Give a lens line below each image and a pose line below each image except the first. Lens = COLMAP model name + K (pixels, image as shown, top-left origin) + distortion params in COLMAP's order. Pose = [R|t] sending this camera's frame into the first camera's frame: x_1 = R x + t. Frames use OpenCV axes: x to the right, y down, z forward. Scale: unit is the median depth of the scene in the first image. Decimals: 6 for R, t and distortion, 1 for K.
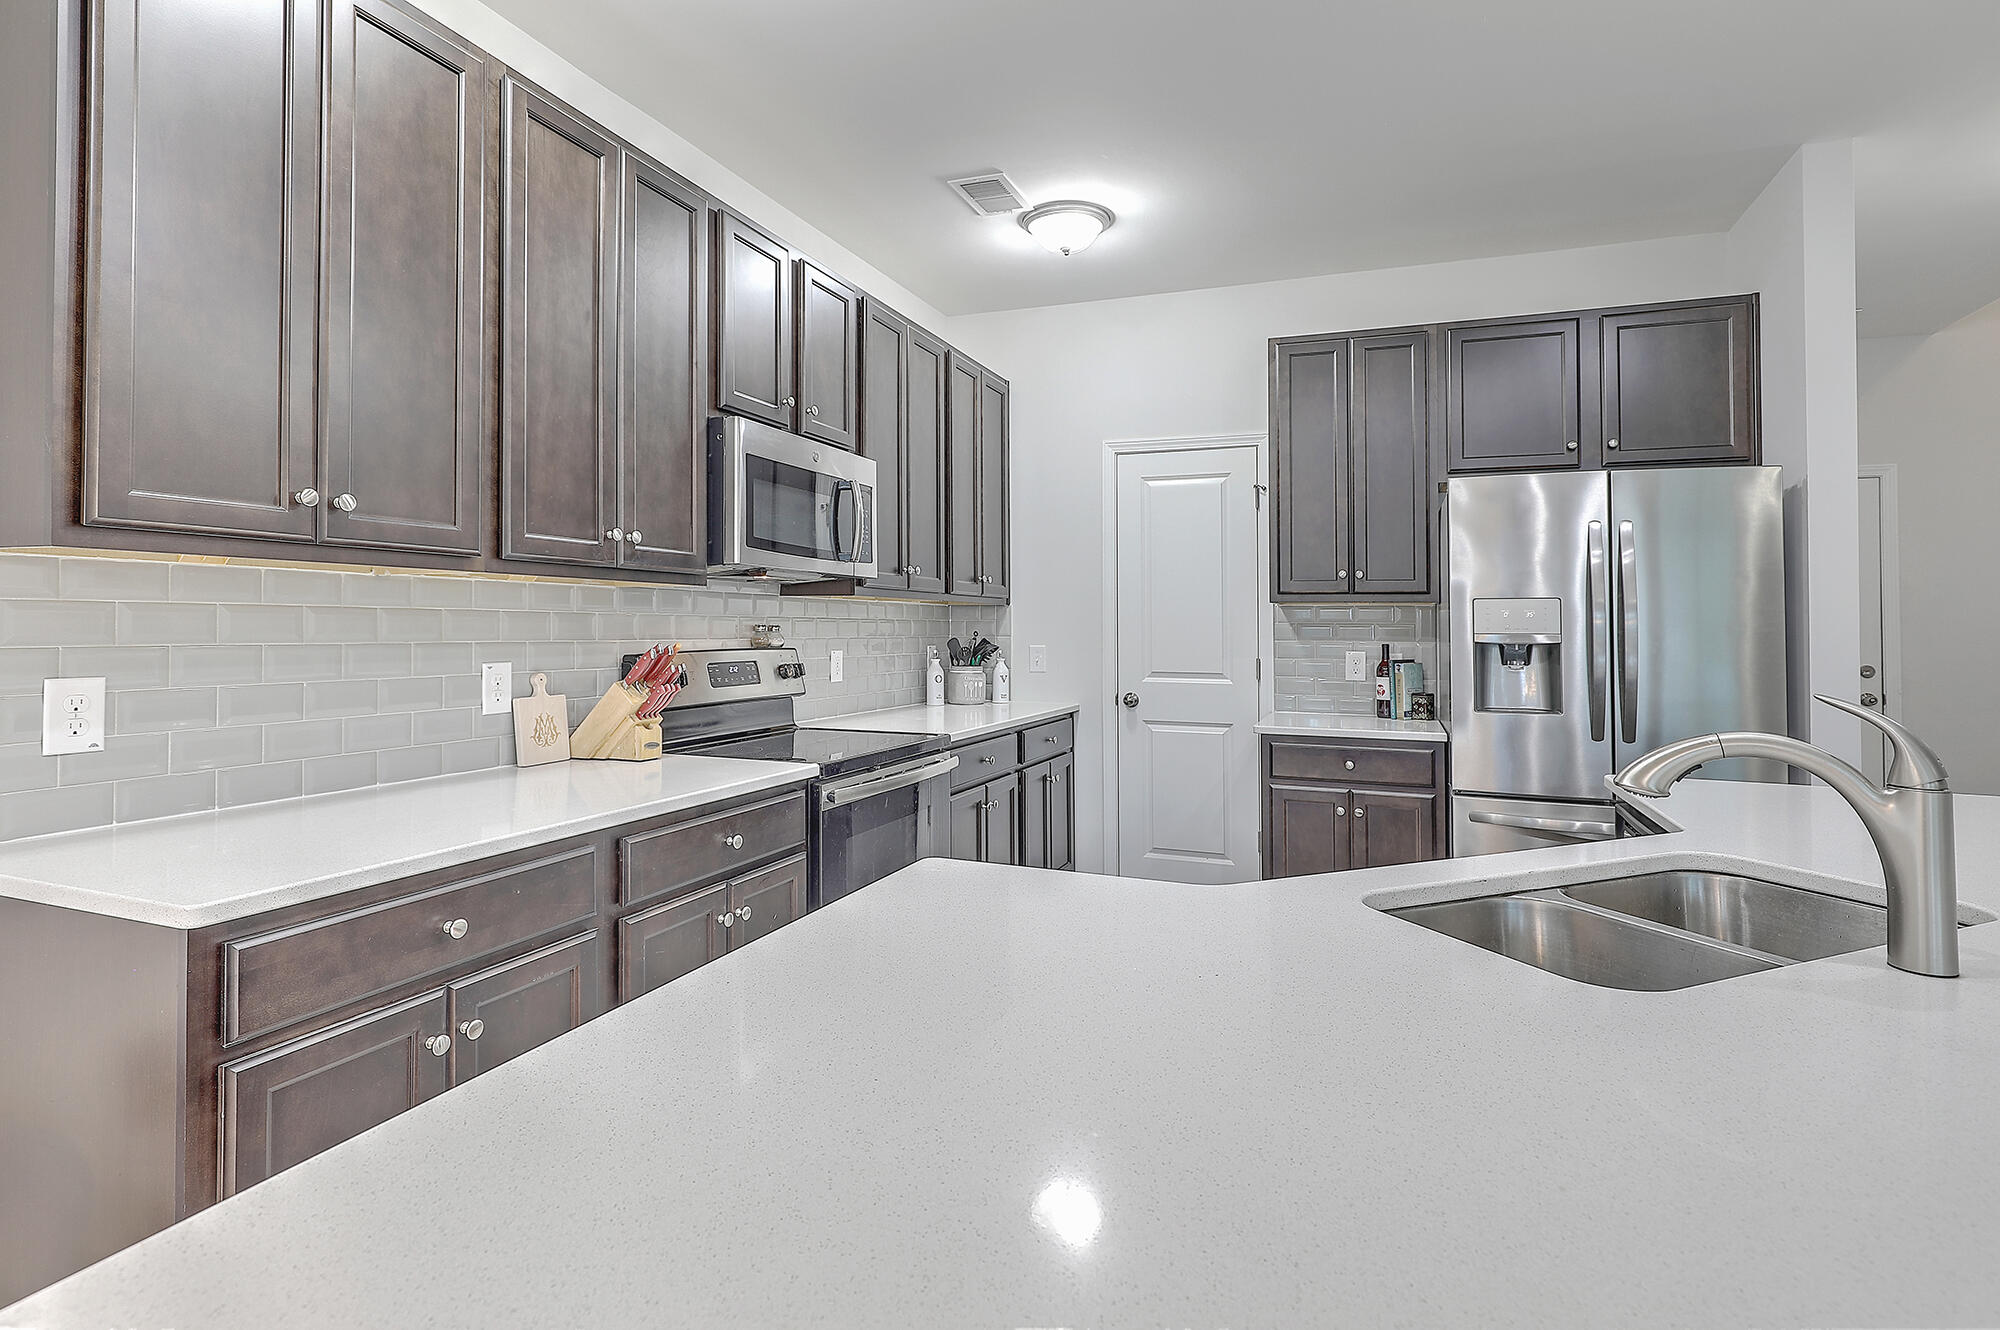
lens RADIAL K [[998.5, 0, 976.7], [0, 998.5, 588.1], [0, 0, 1]] dist [0.001631, 0.000136]
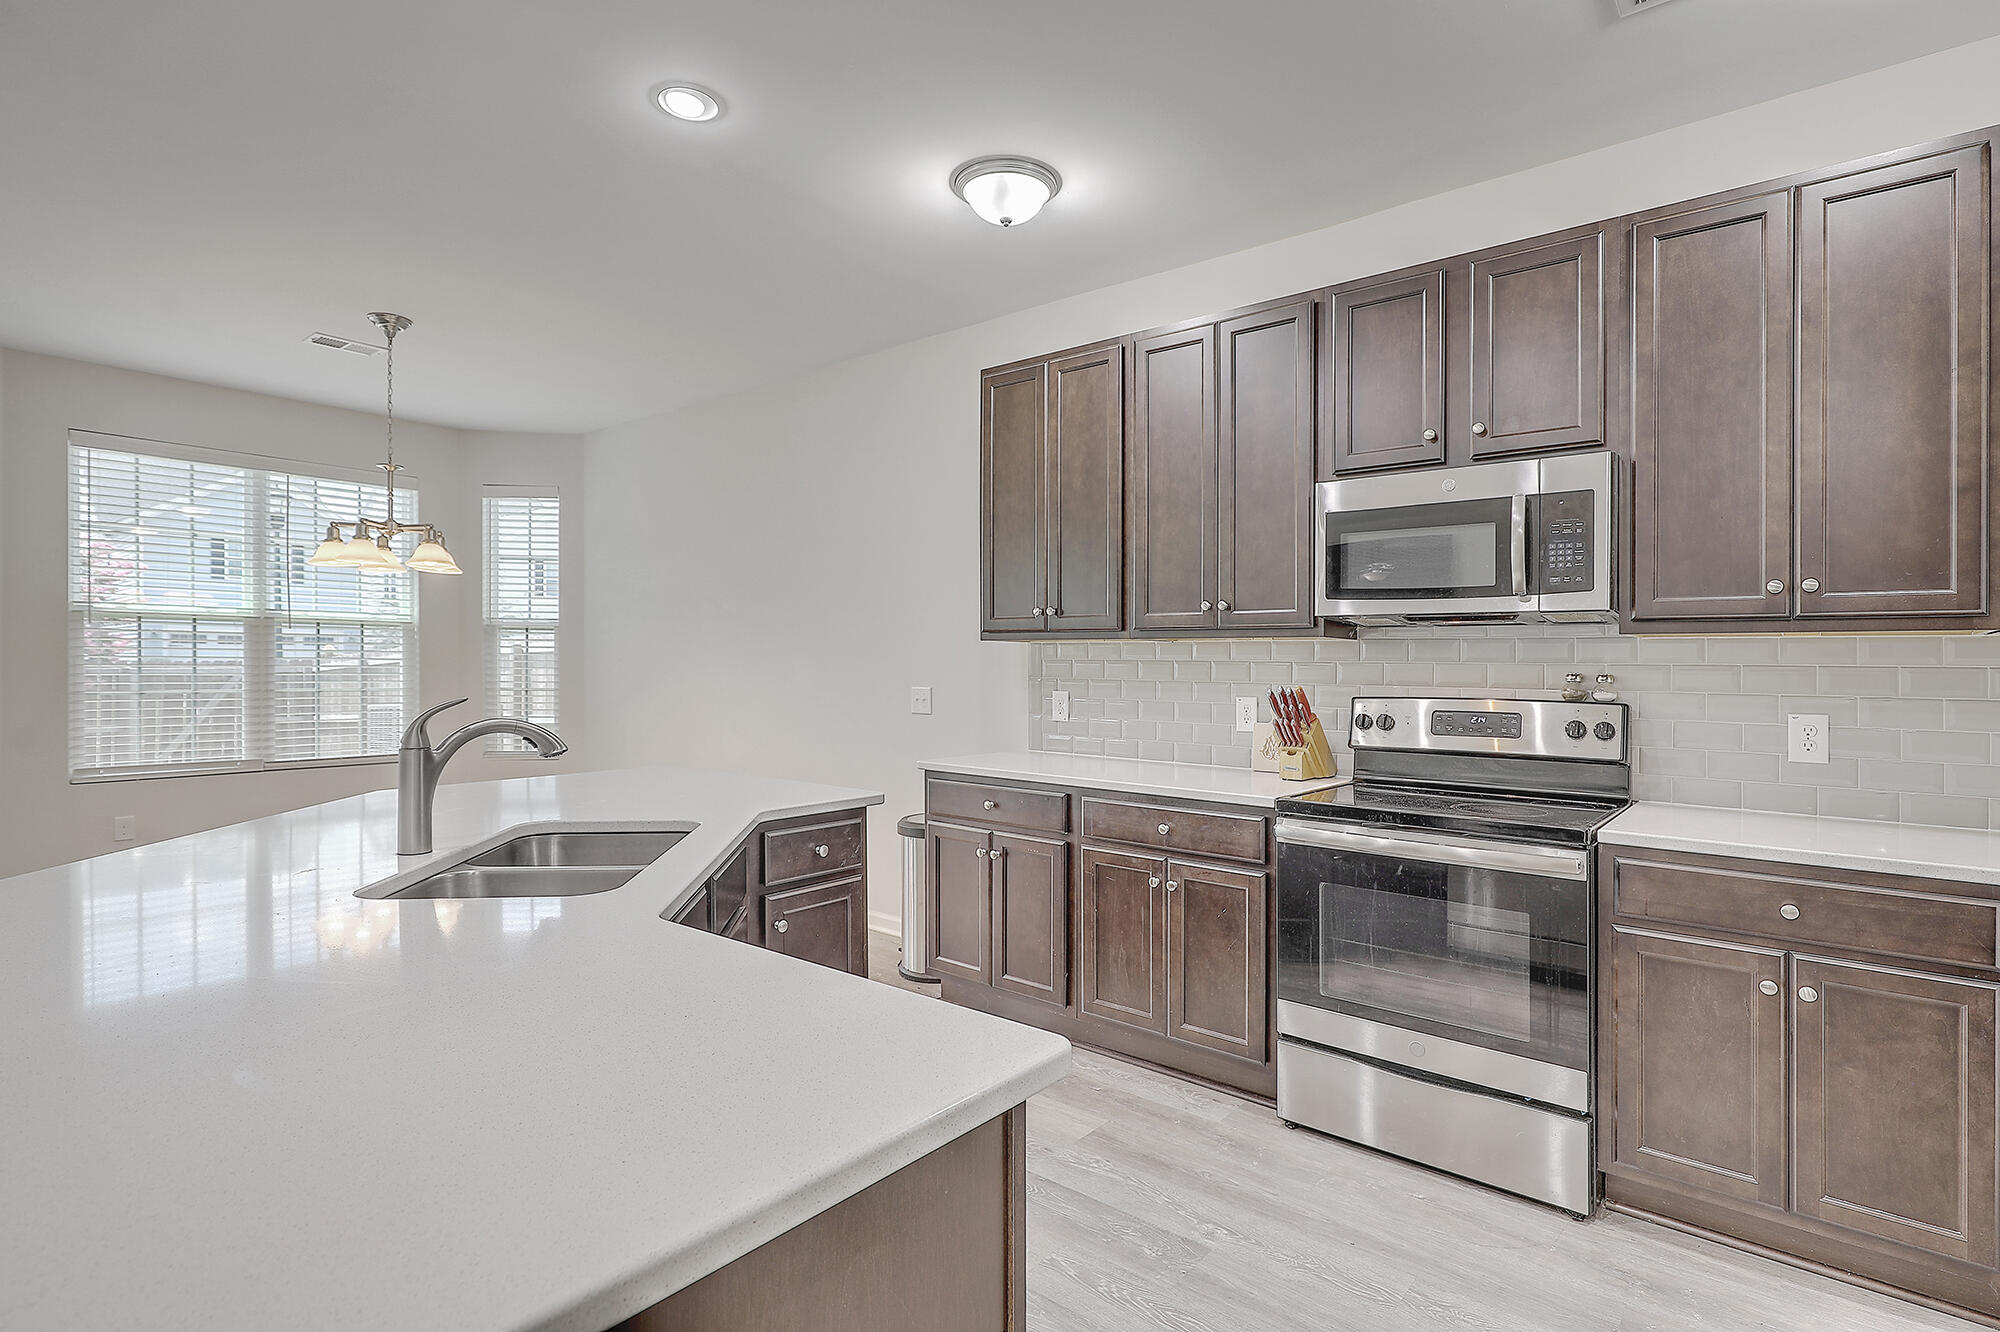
lens RADIAL K [[987.2, 0, 1023.3], [0, 987.2, 677.2], [0, 0, 1]] dist [0.000914, 0.000222]
pose [[-0.283682, -0.005463, -0.958903, 0.673213], [0.020163, 0.999729, -0.011660, 0.037753], [0.958707, -0.022642, -0.283495, 0.737465]]
